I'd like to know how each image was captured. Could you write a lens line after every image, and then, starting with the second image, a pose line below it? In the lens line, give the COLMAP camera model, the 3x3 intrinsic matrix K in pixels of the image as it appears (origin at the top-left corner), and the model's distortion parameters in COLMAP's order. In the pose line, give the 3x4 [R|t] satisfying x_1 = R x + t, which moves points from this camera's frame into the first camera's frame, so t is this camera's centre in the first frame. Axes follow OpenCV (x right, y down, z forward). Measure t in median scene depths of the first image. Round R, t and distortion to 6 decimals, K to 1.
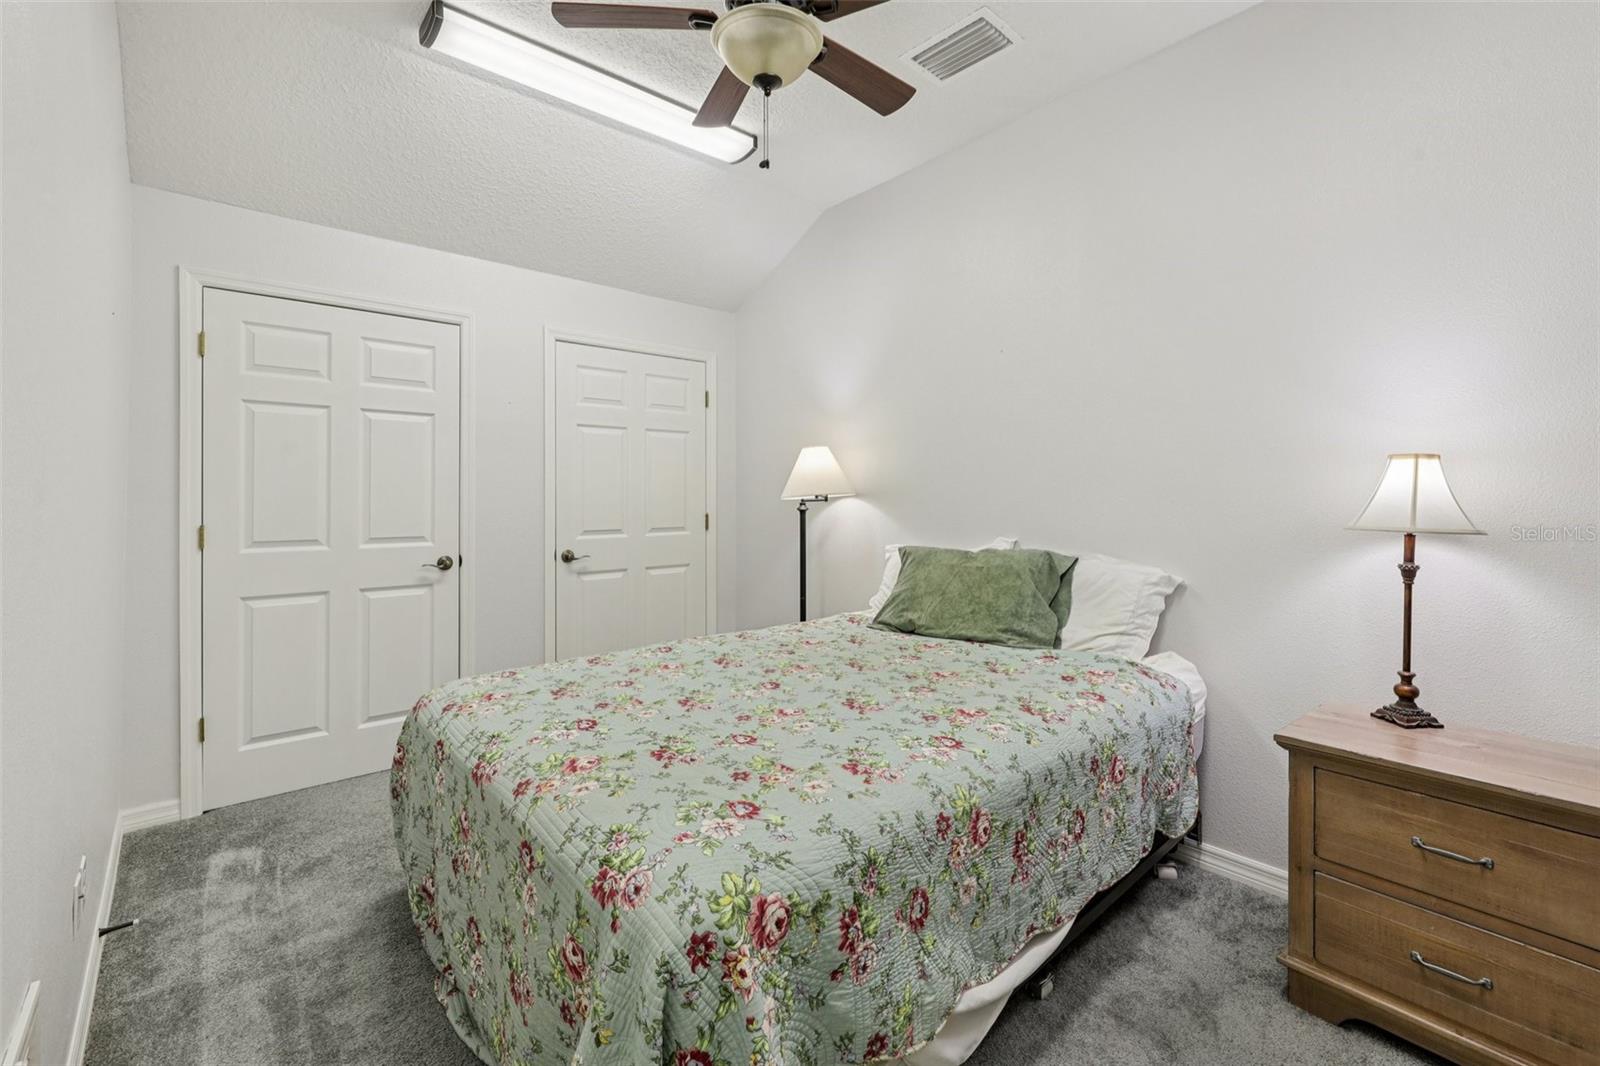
lens RADIAL K [[673.1, 0, 801.3], [0, 673.1, 522.9], [0, 0, 1]] dist [-0.000244, -0.000070]
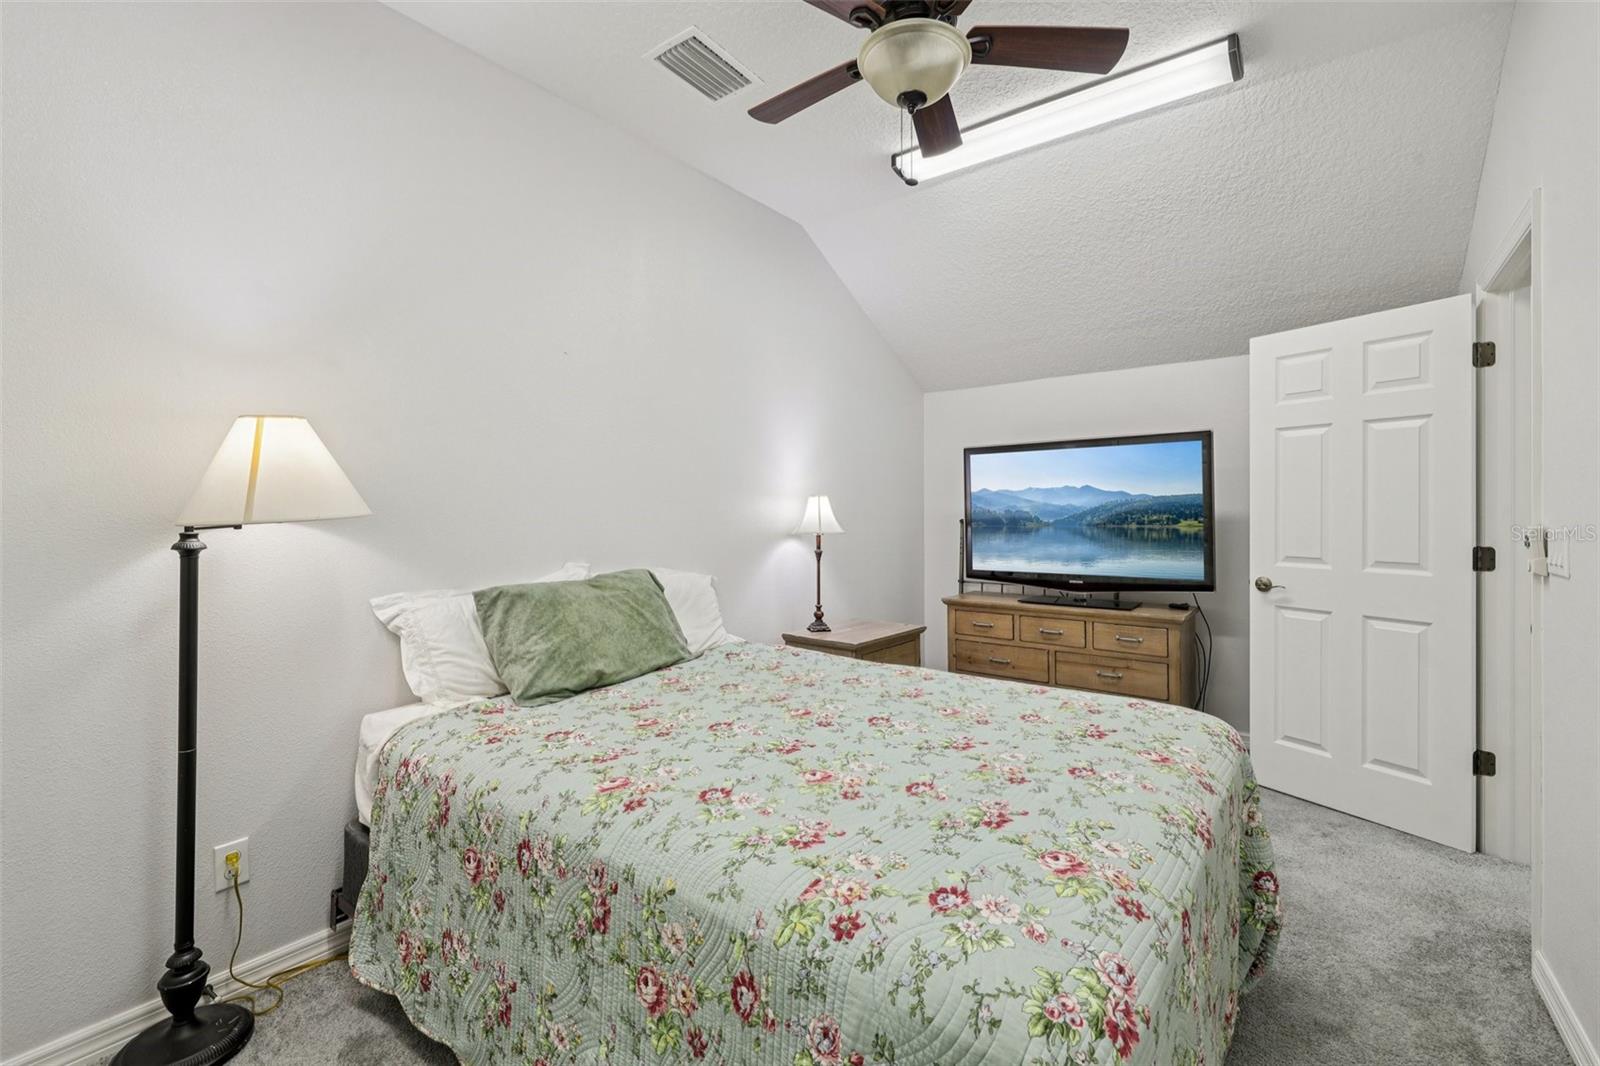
lens RADIAL K [[673.1, 0, 801.3], [0, 673.1, 522.9], [0, 0, 1]] dist [-0.000244, -0.000070]
pose [[-0.193260, -0.003948, 0.981140, -0.874148], [0.031633, 0.999447, 0.010252, -0.061841], [-0.980638, 0.033018, -0.193028, 1.323423]]
